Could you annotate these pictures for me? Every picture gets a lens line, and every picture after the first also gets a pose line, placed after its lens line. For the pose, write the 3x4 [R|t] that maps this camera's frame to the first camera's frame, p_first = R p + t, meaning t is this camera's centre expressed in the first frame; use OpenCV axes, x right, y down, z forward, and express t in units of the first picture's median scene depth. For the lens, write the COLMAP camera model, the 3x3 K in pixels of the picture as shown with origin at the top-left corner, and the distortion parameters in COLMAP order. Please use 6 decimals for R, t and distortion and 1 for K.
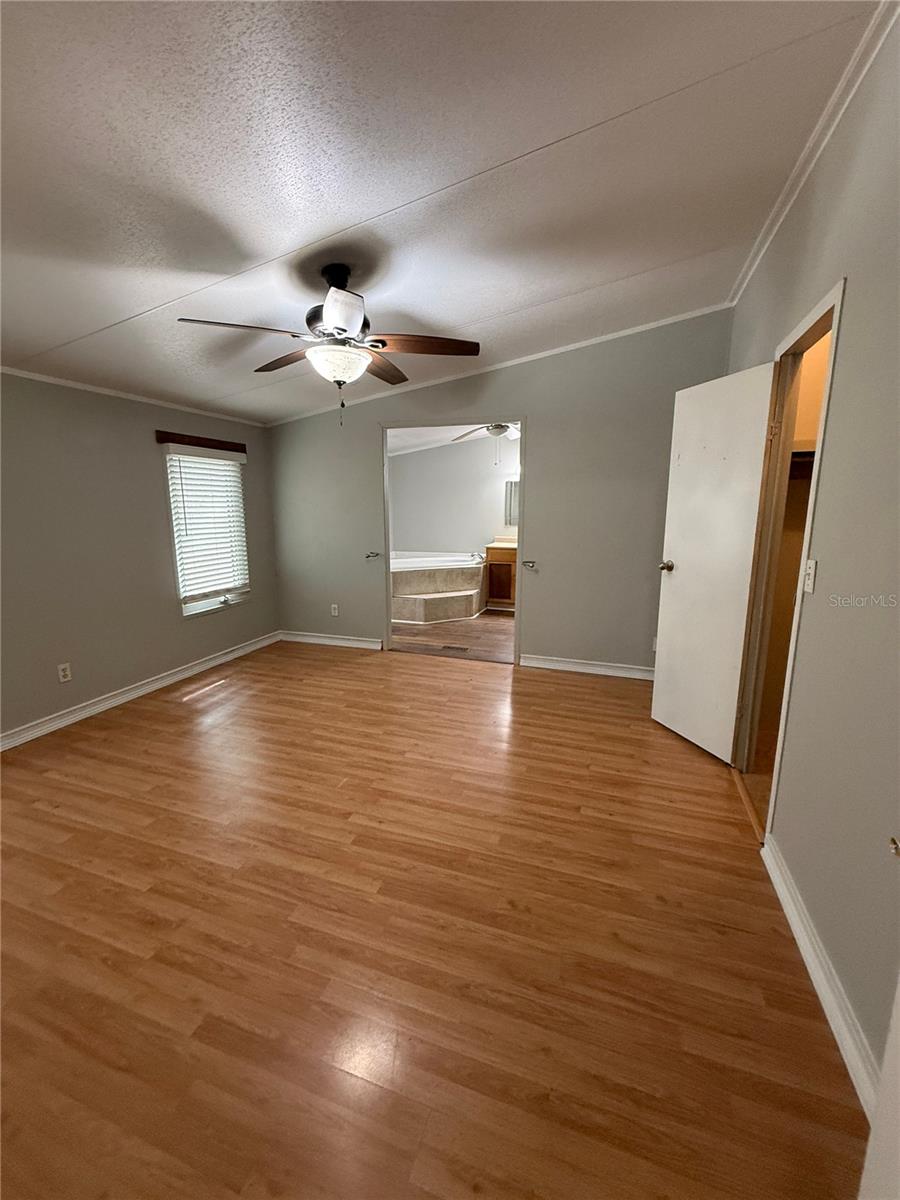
lens RADIAL K [[479.3, 0, 449.3], [0, 479.3, 595.0], [0, 0, 1]] dist [-0.000378, 0.000662]
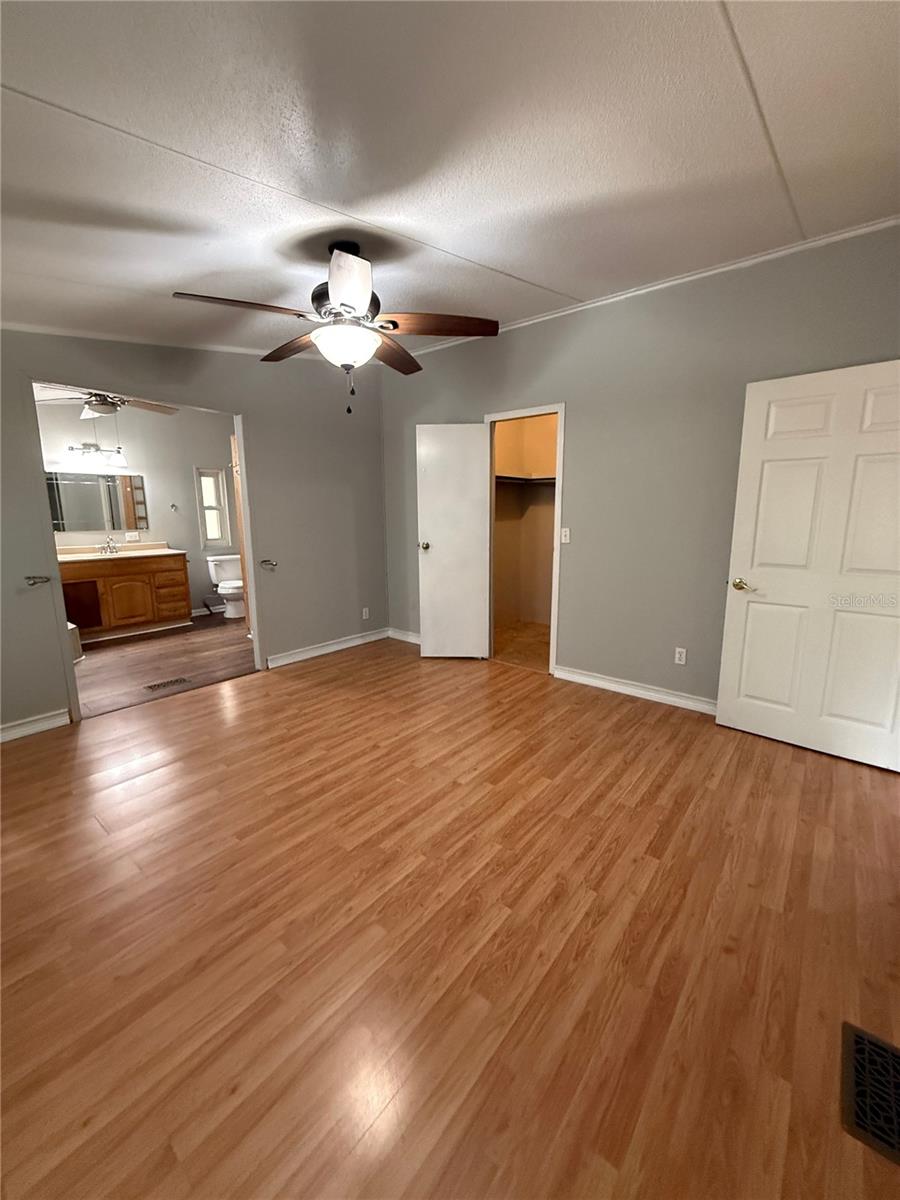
lens RADIAL K [[479.3, 0, 453.4], [0, 479.3, 593.4], [0, 0, 1]] dist [-0.000378, 0.000662]
pose [[0.339486, -0.162012, 0.926553, -0.992649], [0.172442, 0.979080, 0.108014, -0.070974], [-0.924669, 0.123108, 0.360322, 0.481271]]
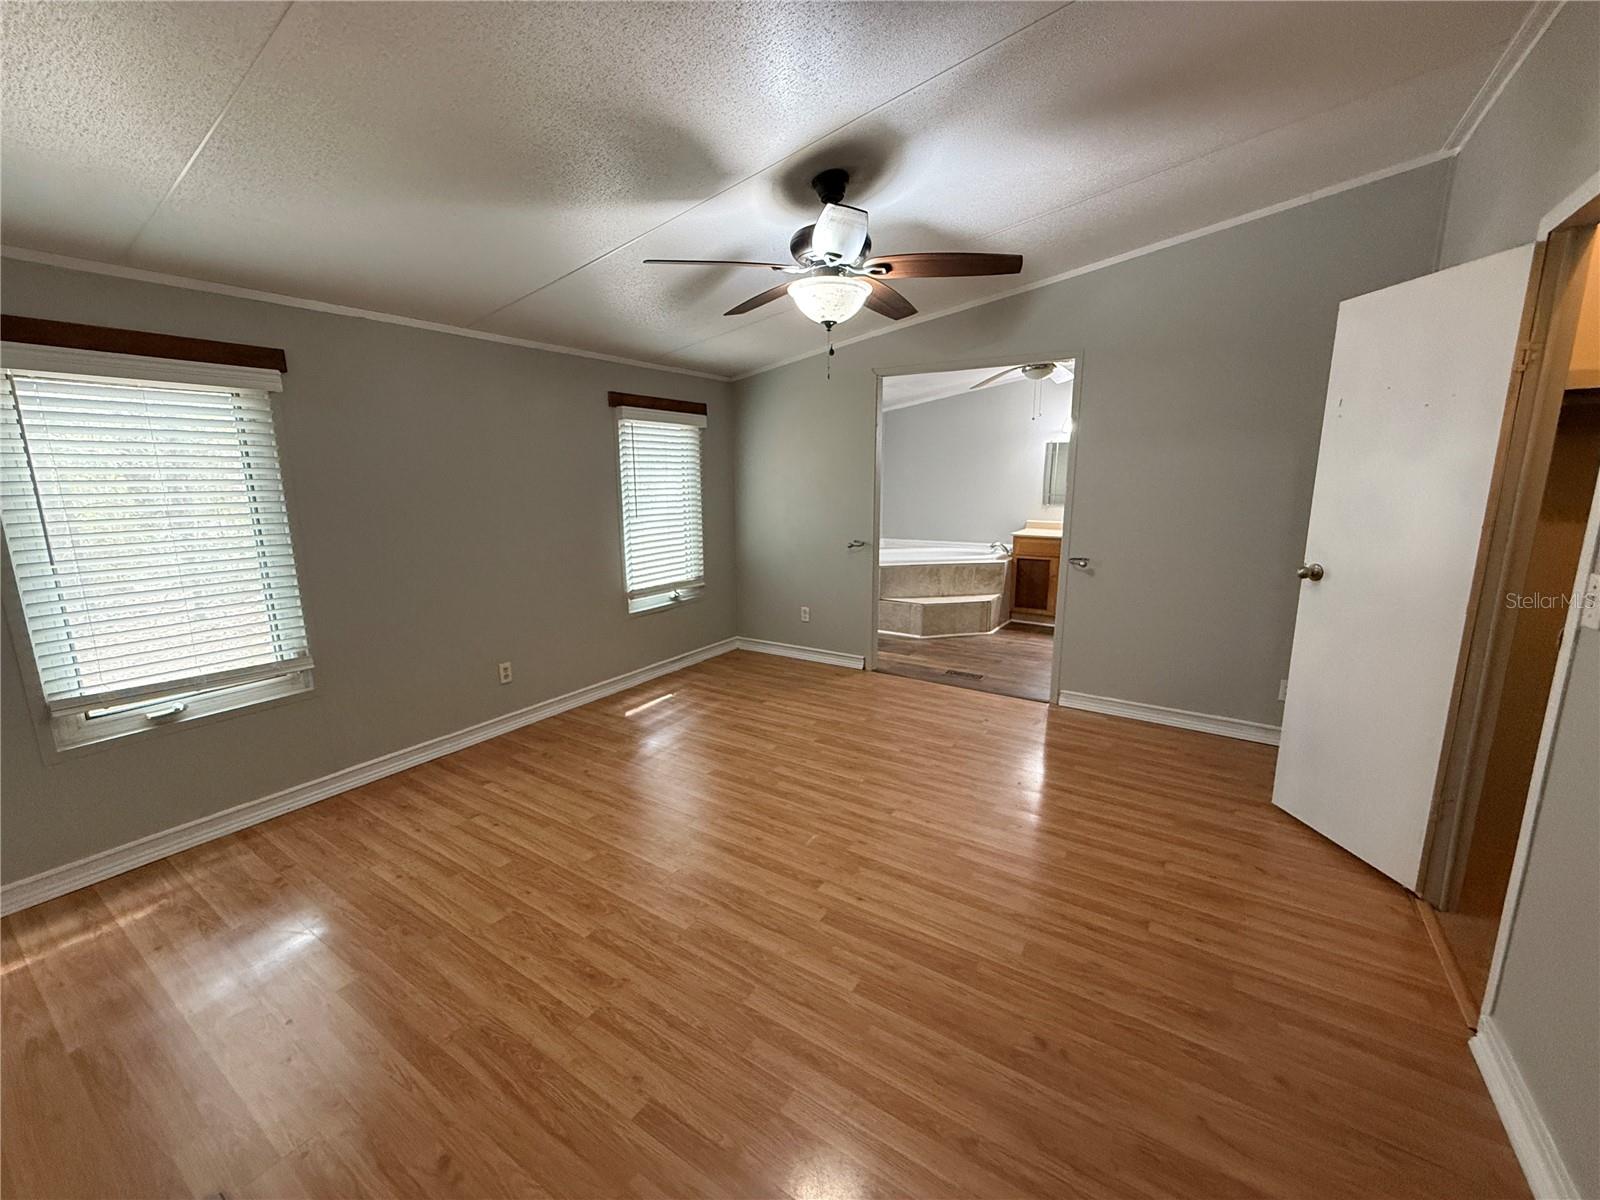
lens RADIAL K [[639.1, 0, 794.6], [0, 639.1, 597.6], [0, 0, 1]] dist [-0.000378, 0.000662]
pose [[0.969361, 0.040449, -0.242288, -0.014588], [-0.039312, 0.999182, 0.009526, -0.009093], [0.242475, 0.000291, 0.970158, -0.010190]]
